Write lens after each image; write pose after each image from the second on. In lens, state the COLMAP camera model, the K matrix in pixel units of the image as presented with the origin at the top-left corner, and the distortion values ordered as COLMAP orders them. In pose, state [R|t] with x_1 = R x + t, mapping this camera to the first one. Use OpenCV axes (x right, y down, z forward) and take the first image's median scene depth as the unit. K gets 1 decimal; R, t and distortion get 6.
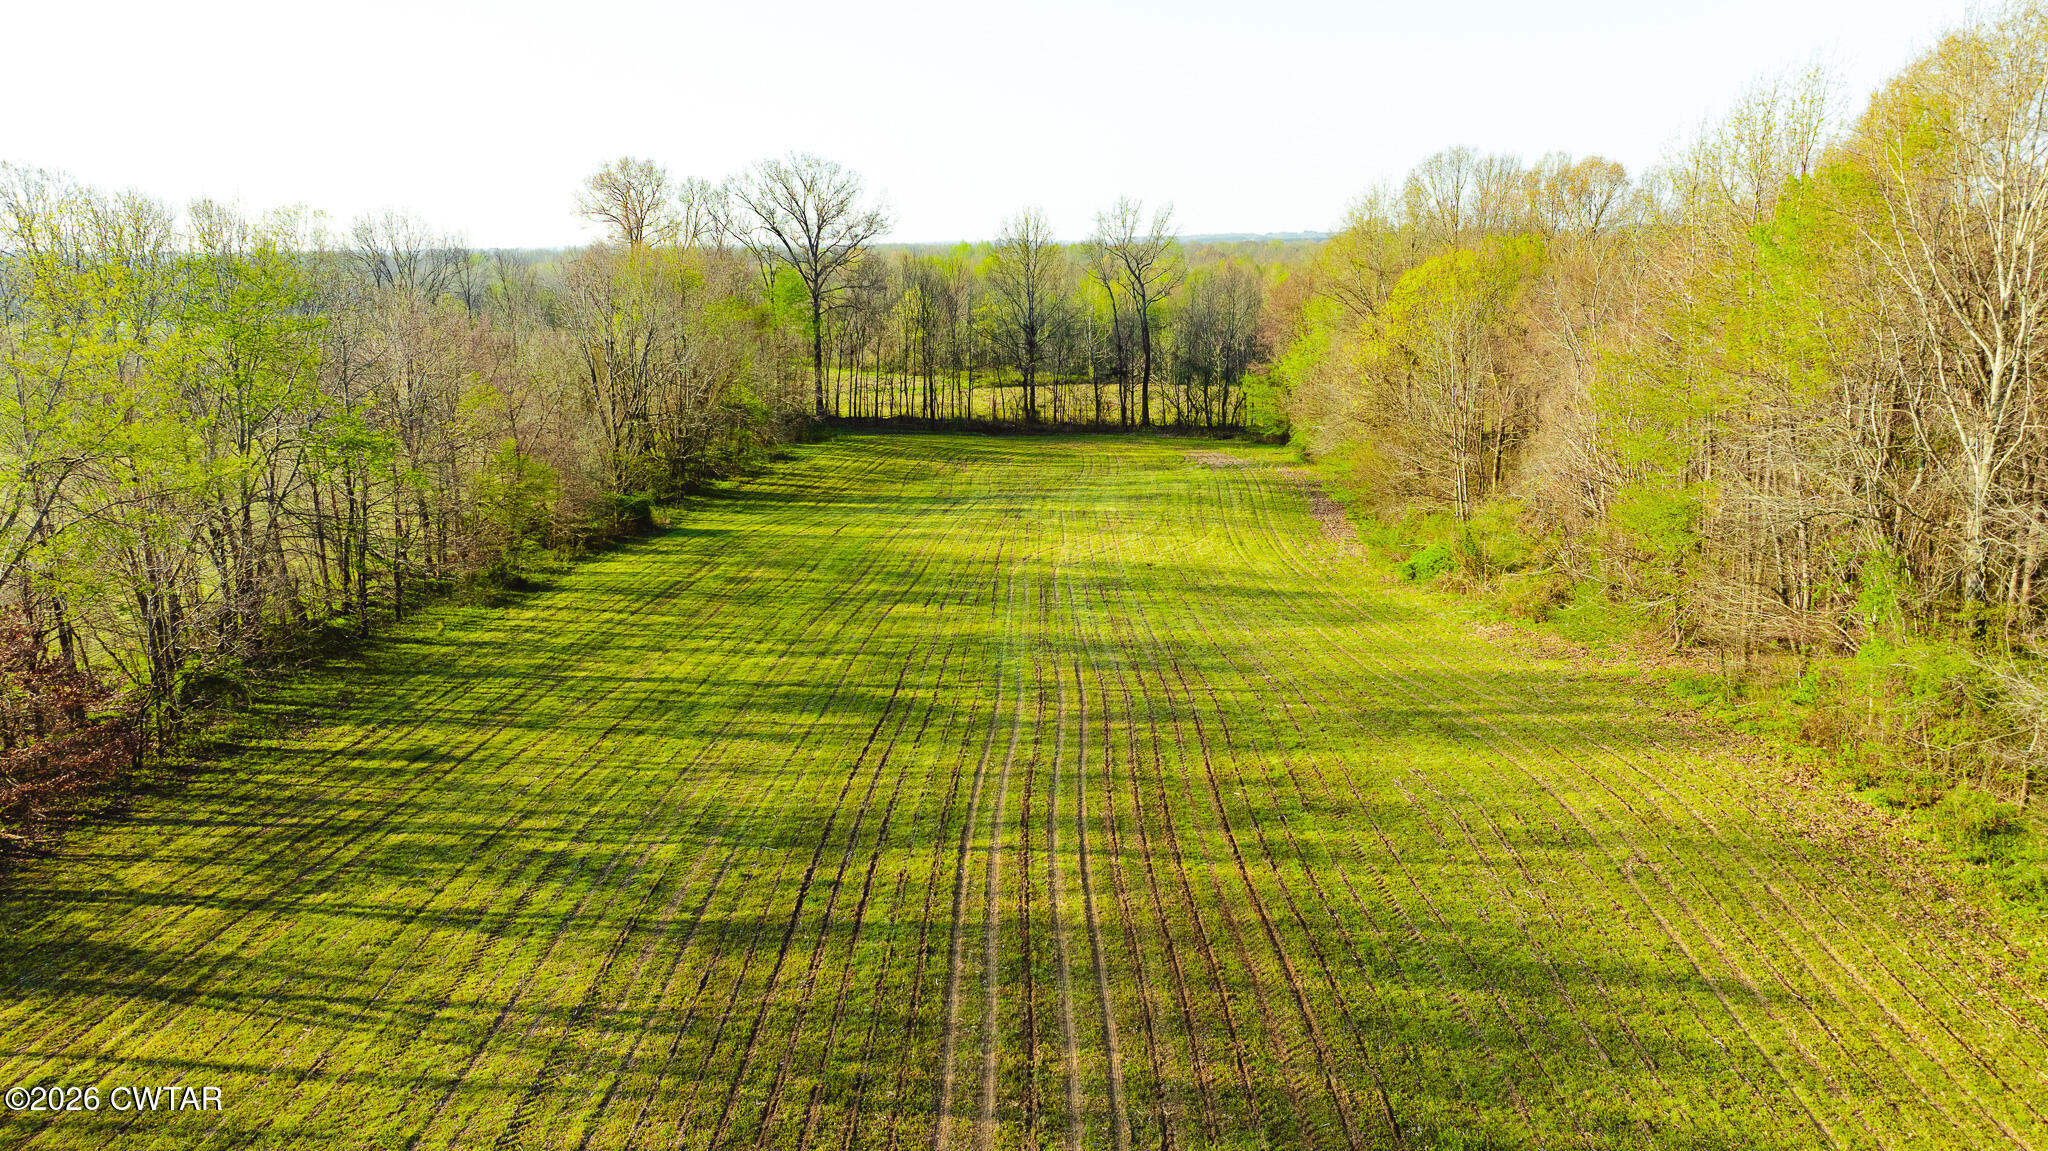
lens RADIAL K [[1452.3, 0, 1022.6], [0, 1452.3, 581.4], [0, 0, 1]] dist [-0.036285, 0.037355]
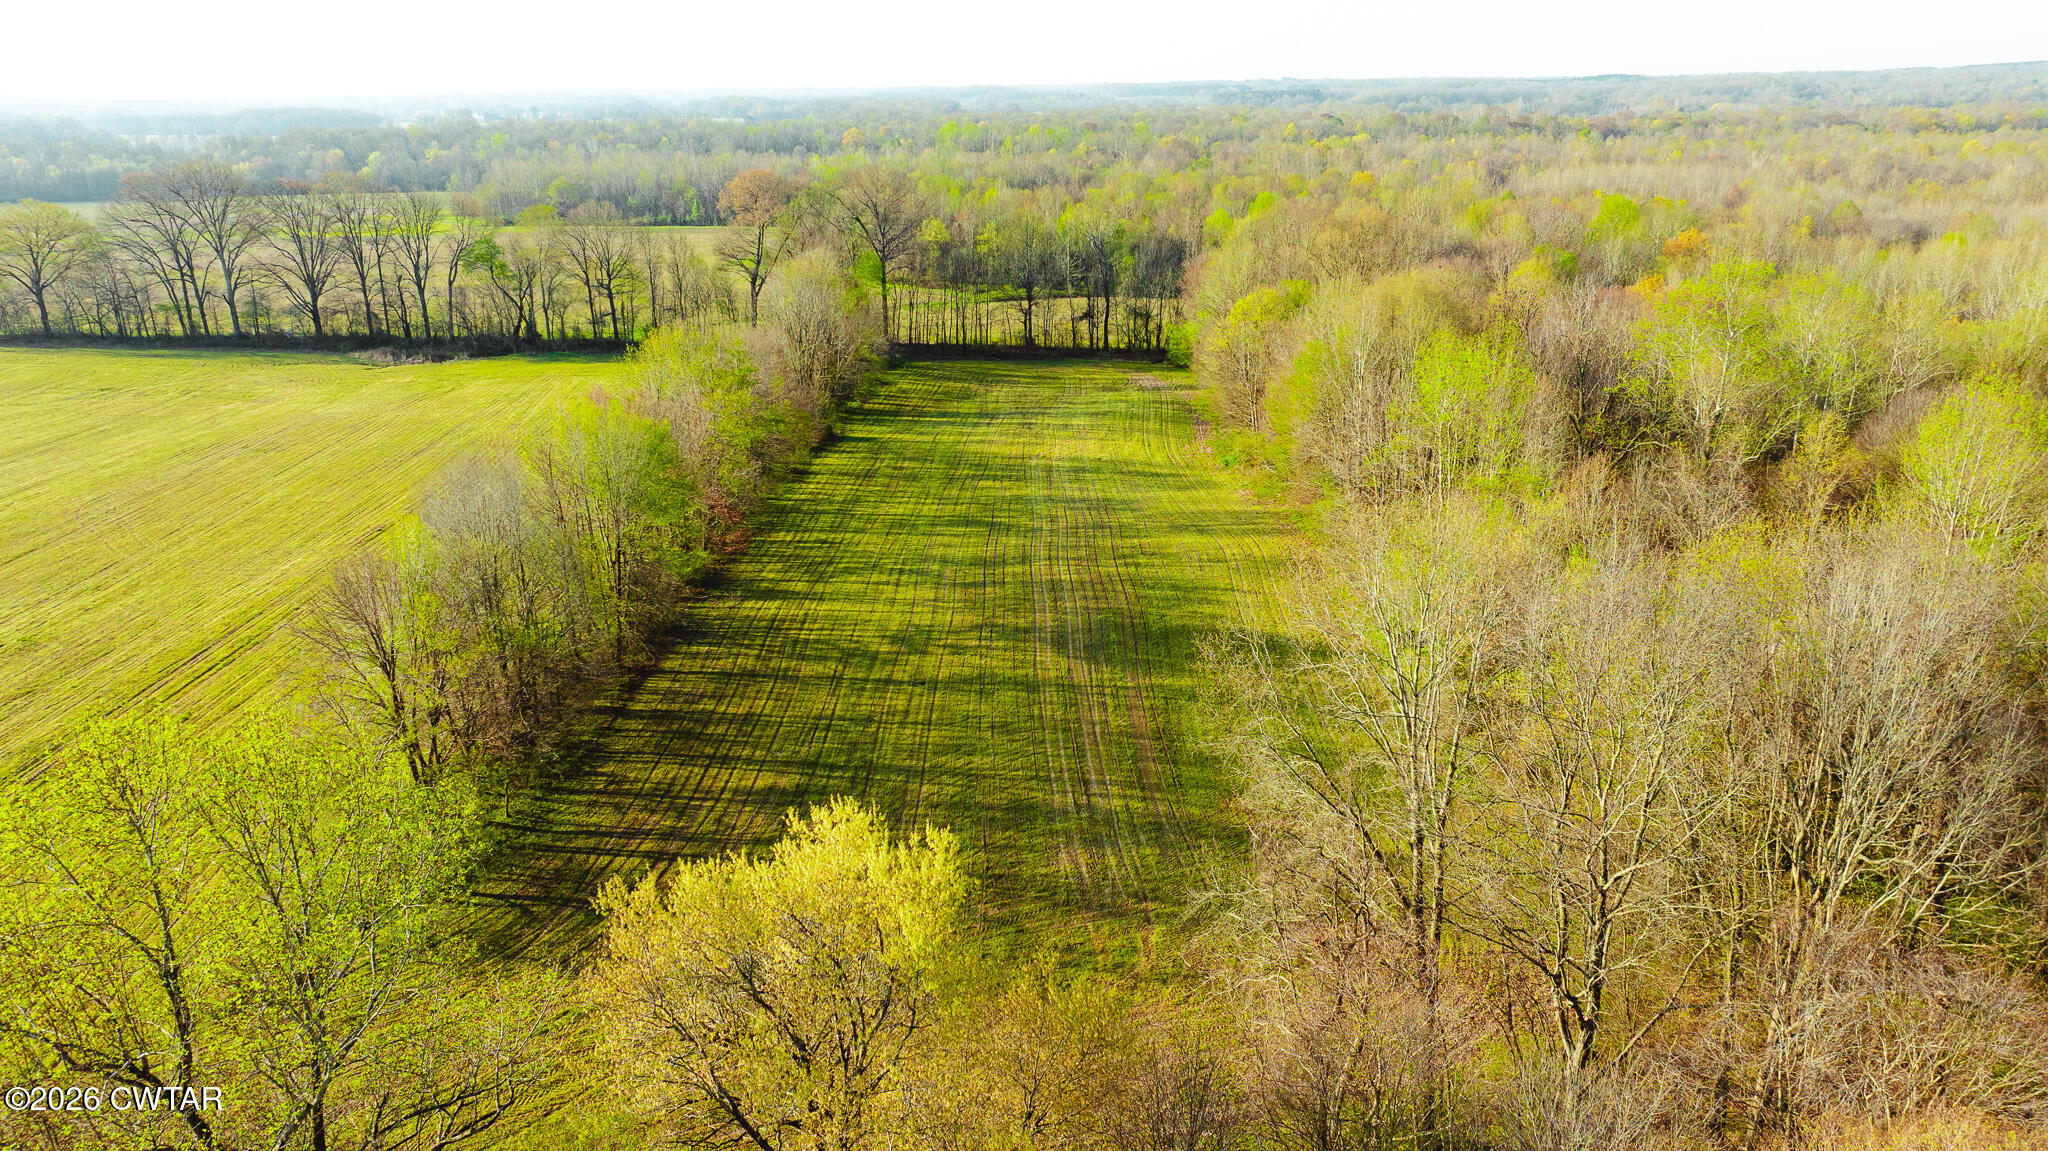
lens RADIAL K [[1452.3, 0, 1025.1], [0, 1452.3, 574.4], [0, 0, 1]] dist [-0.036285, 0.037355]
pose [[0.999841, -0.004088, 0.017377, -0.053743], [0.002360, 0.995152, 0.098323, -0.053011], [-0.017695, -0.098266, 0.995003, -1.063817]]
